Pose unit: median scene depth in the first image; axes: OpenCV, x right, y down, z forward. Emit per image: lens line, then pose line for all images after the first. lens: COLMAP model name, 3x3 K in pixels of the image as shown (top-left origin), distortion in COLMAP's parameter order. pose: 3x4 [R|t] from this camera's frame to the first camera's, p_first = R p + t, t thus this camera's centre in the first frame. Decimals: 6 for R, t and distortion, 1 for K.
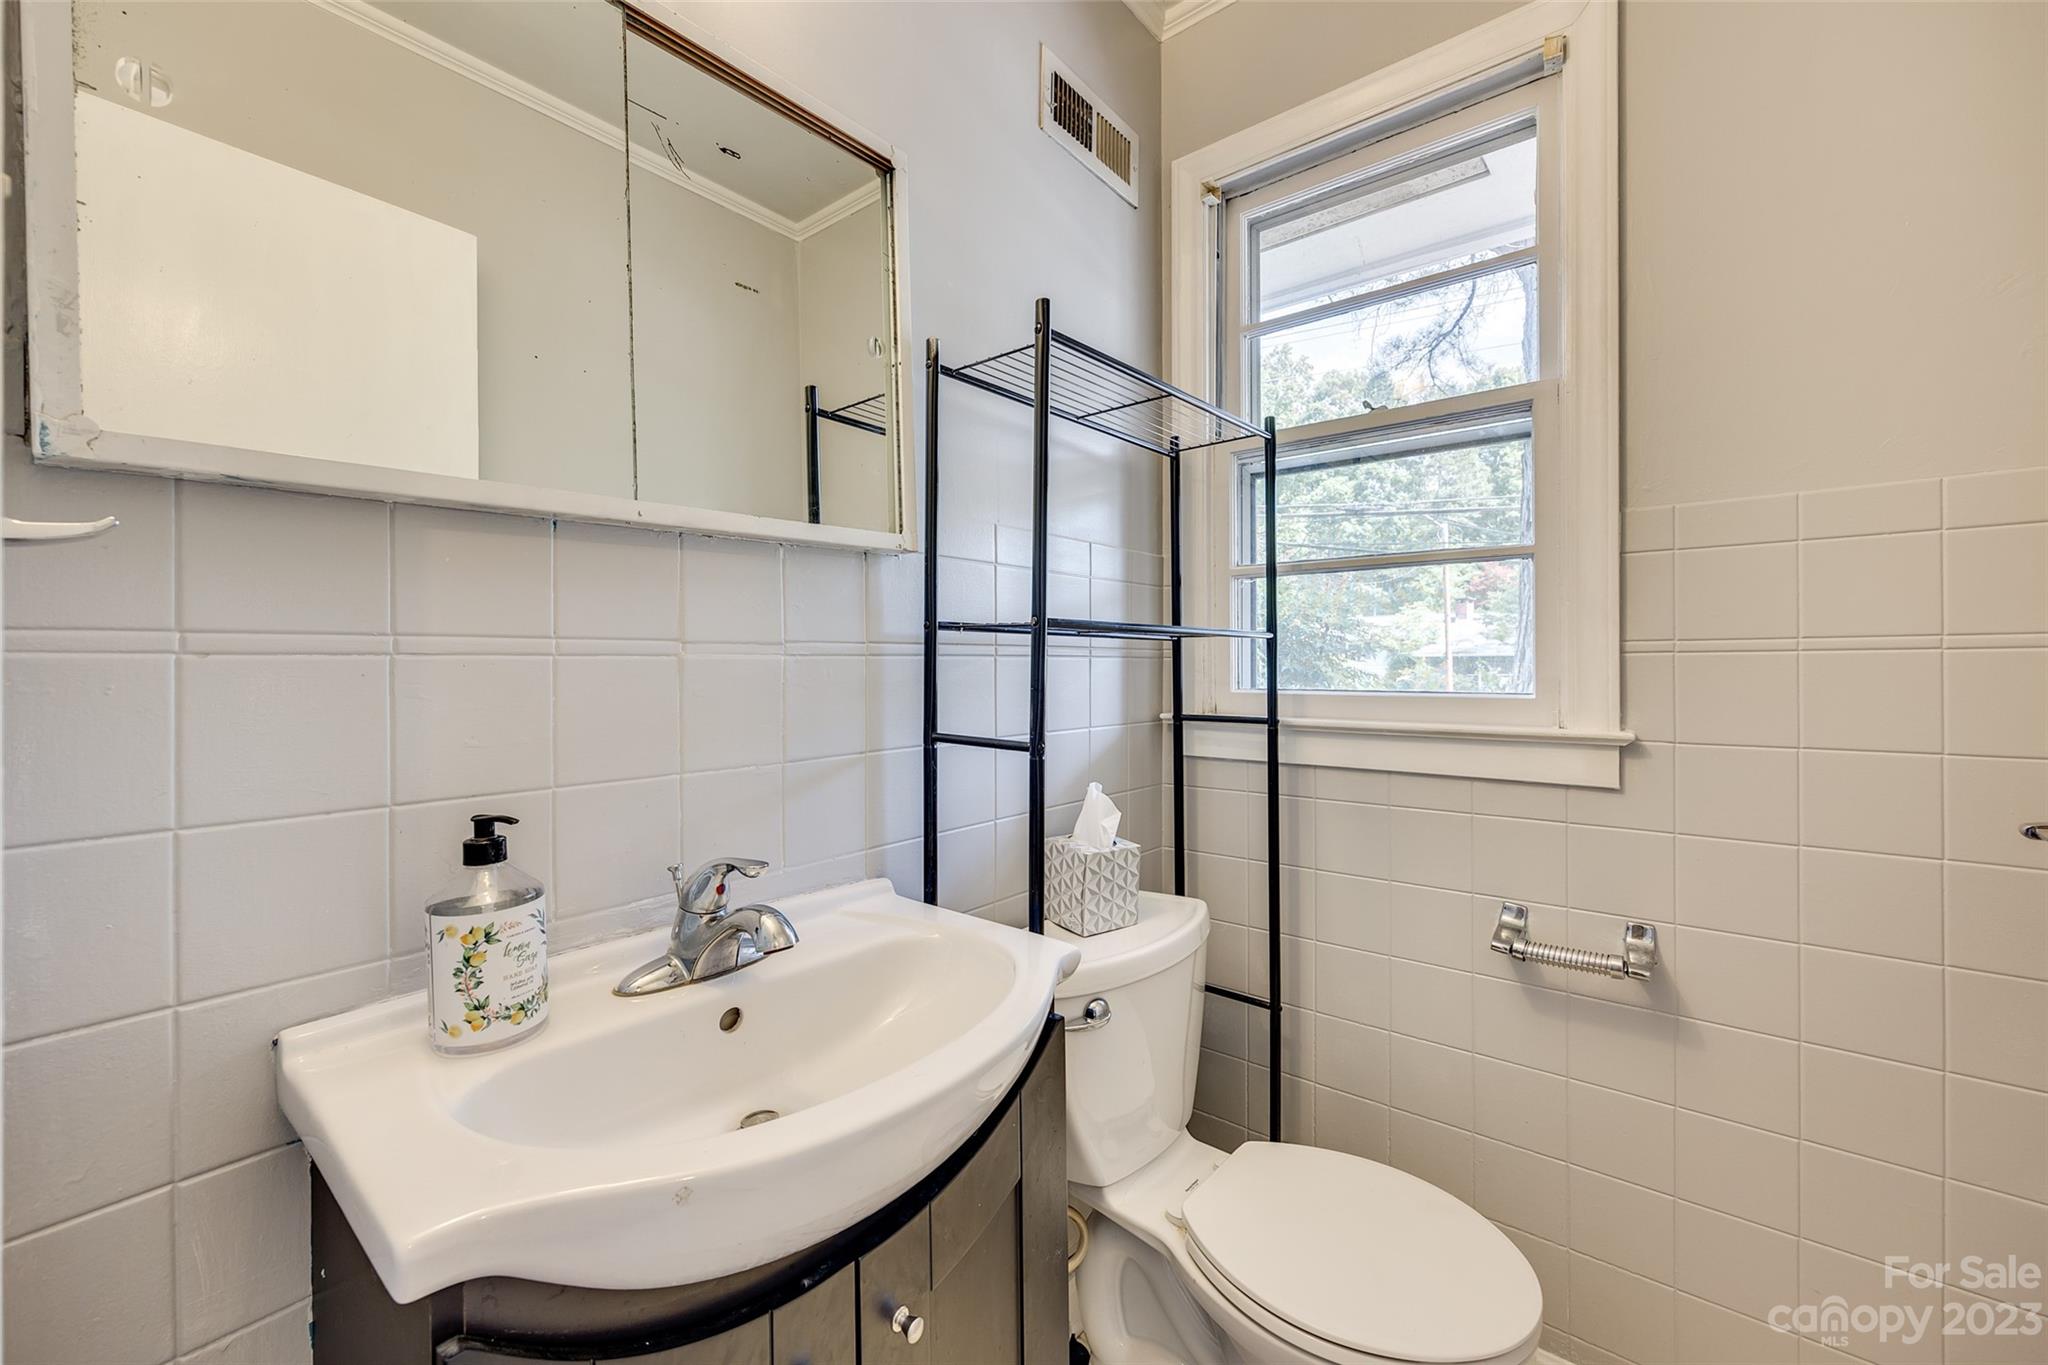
lens RADIAL K [[846.5, 0, 1021.7], [0, 846.5, 689.8], [0, 0, 1]] dist [-0.000257, 0.000065]
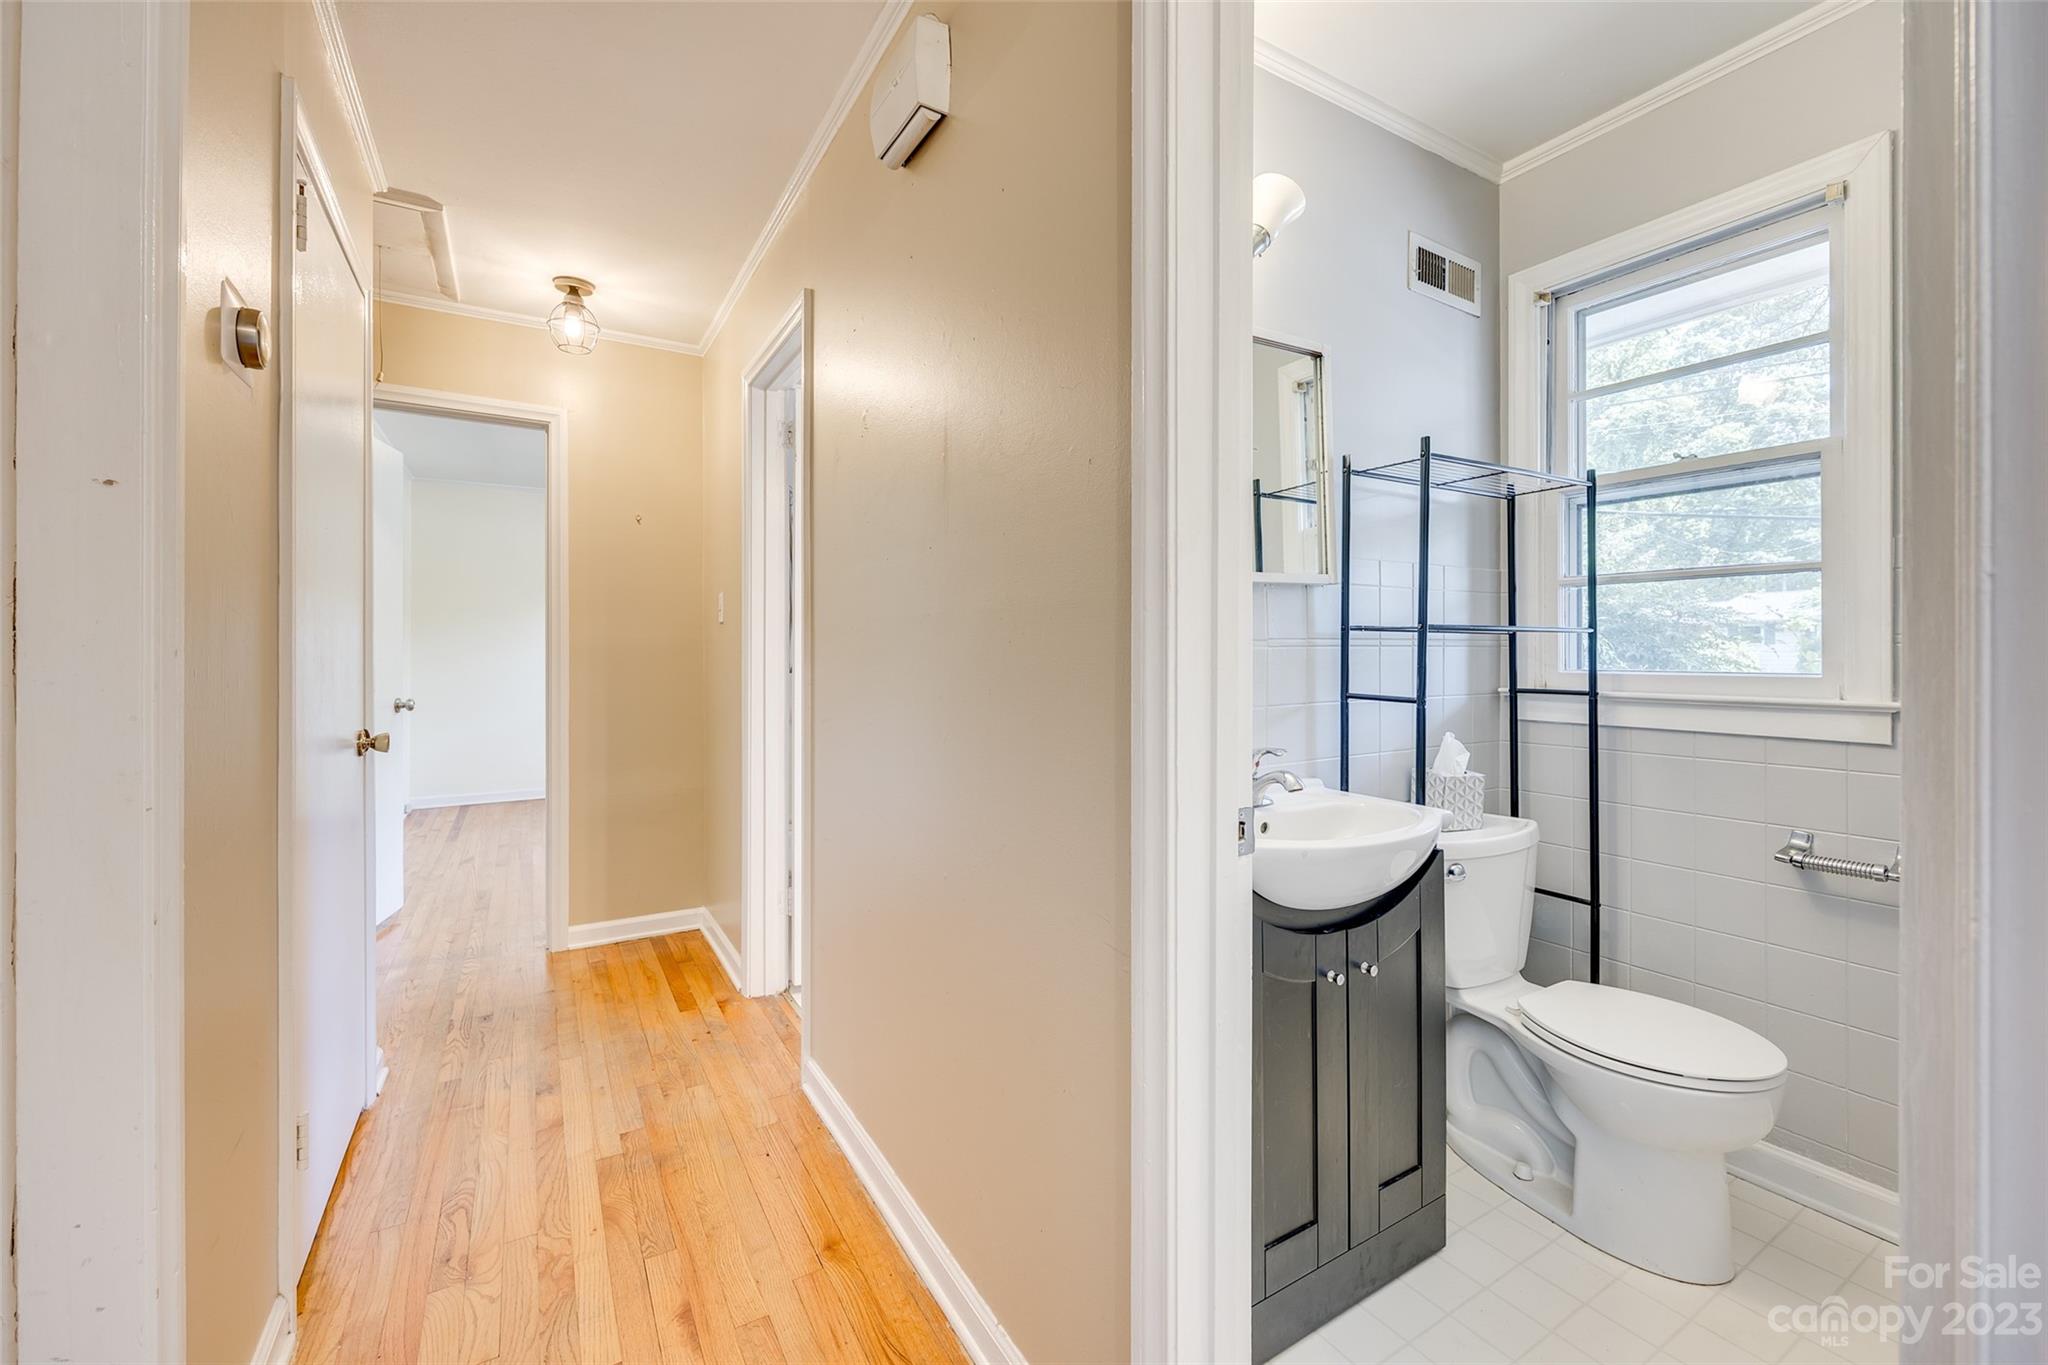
lens RADIAL K [[838.2, 0, 1027.3], [0, 838.2, 663.4], [0, 0, 1]] dist [0.000213, 0.000083]
pose [[0.944164, 0.005283, -0.329435, -0.120993], [-0.010933, 0.999823, -0.015303, 0.019933], [0.329296, 0.018050, 0.944054, -0.585719]]
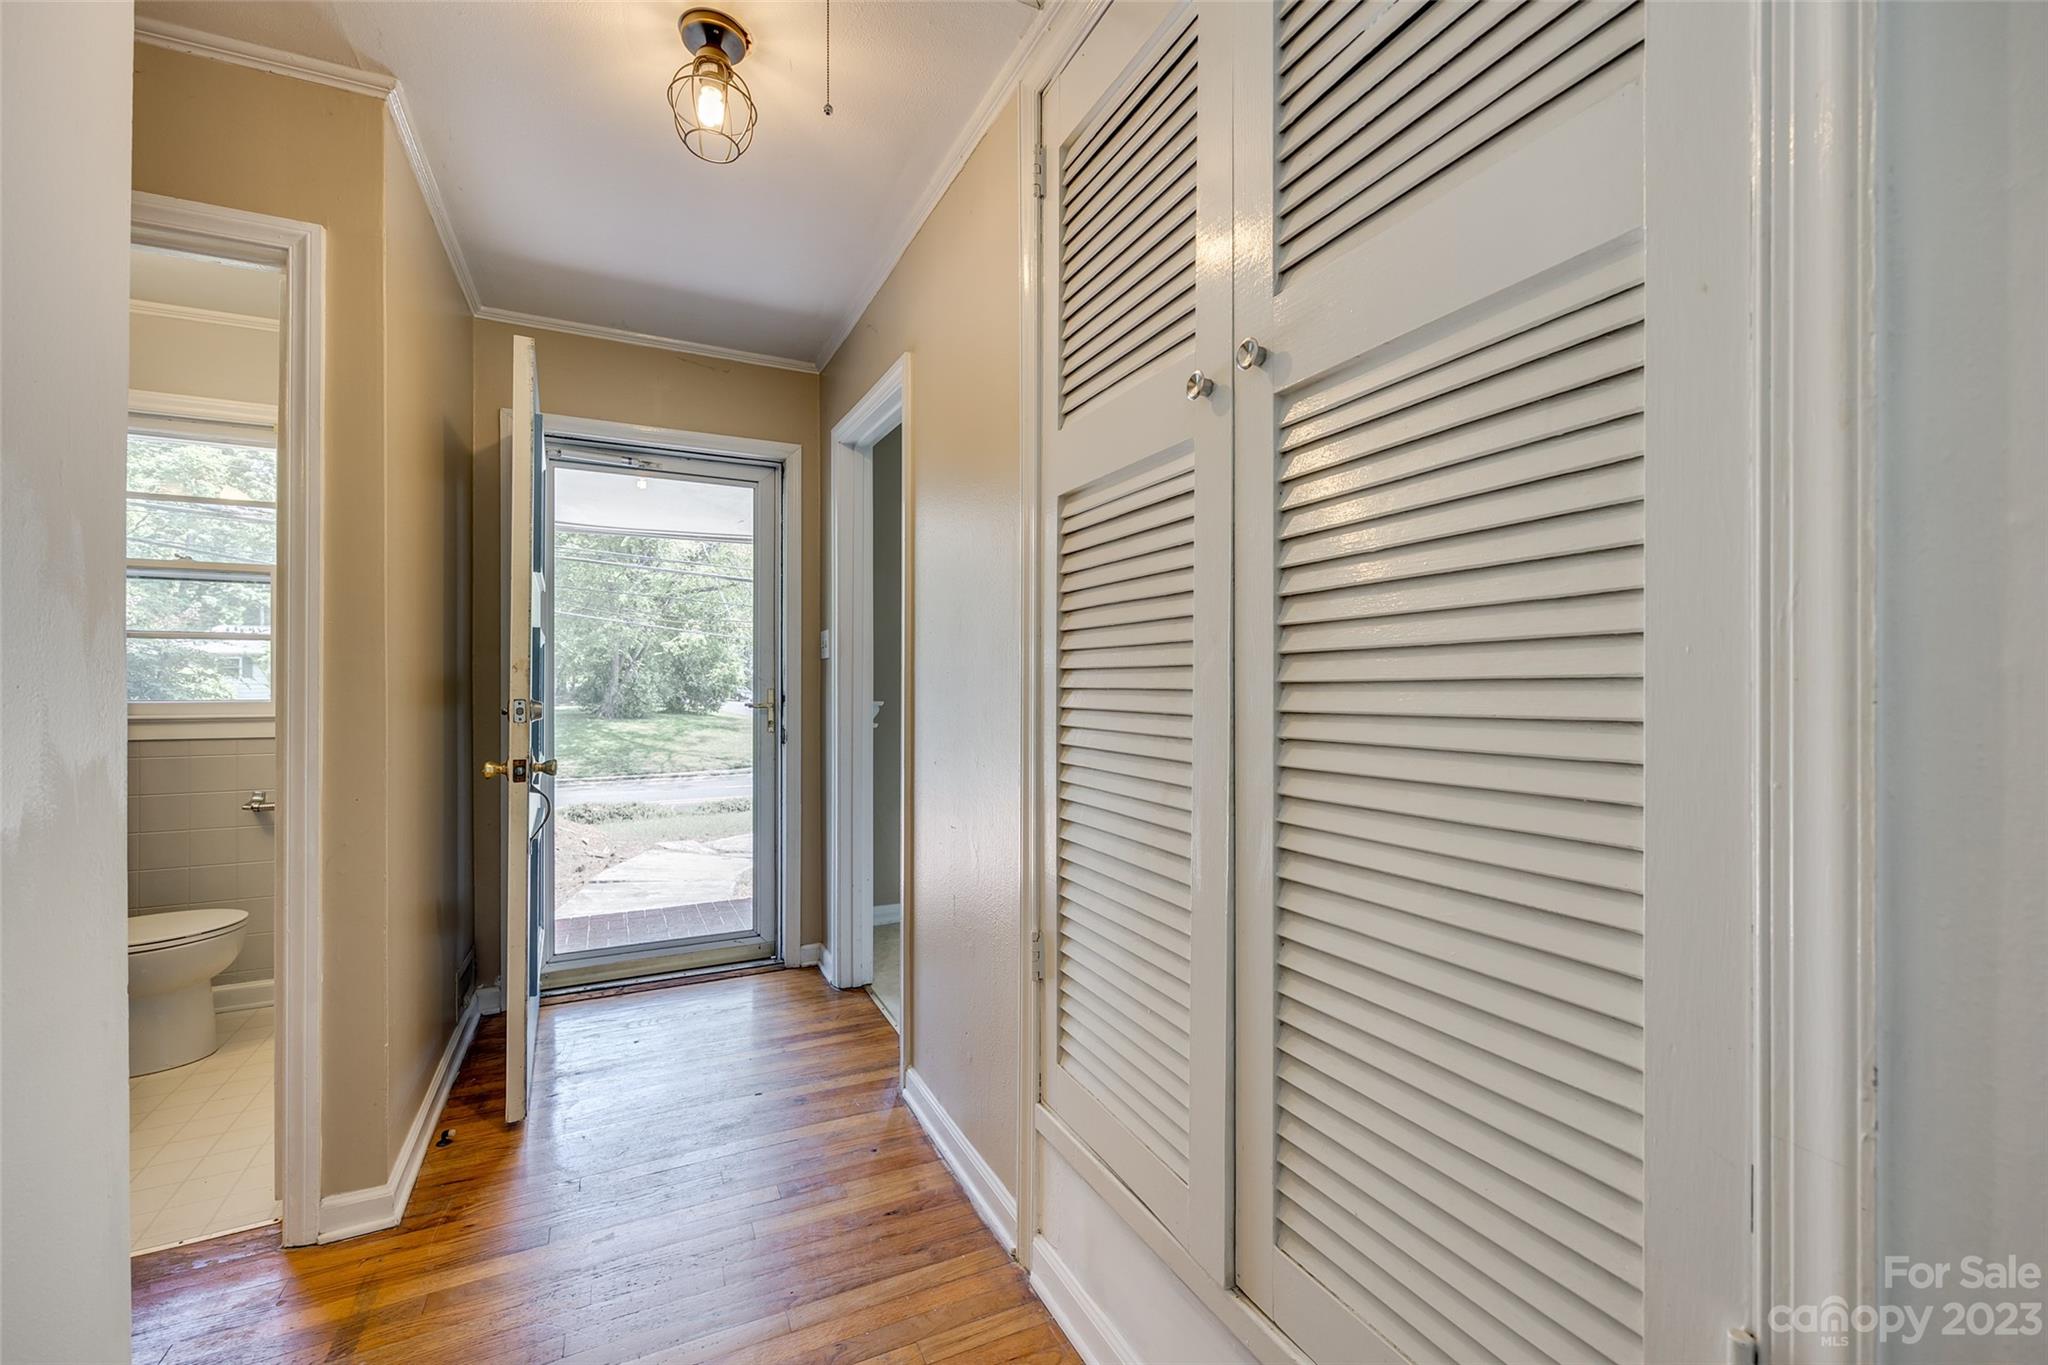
lens RADIAL K [[830.3, 0, 1025.4], [0, 830.3, 681.4], [0, 0, 1]] dist [-0.001892, -0.000002]
pose [[0.416032, 0.008970, 0.909306, -0.518091], [0.023743, 0.999503, -0.020723, 0.043833], [-0.909040, 0.030211, 0.415613, -1.595472]]
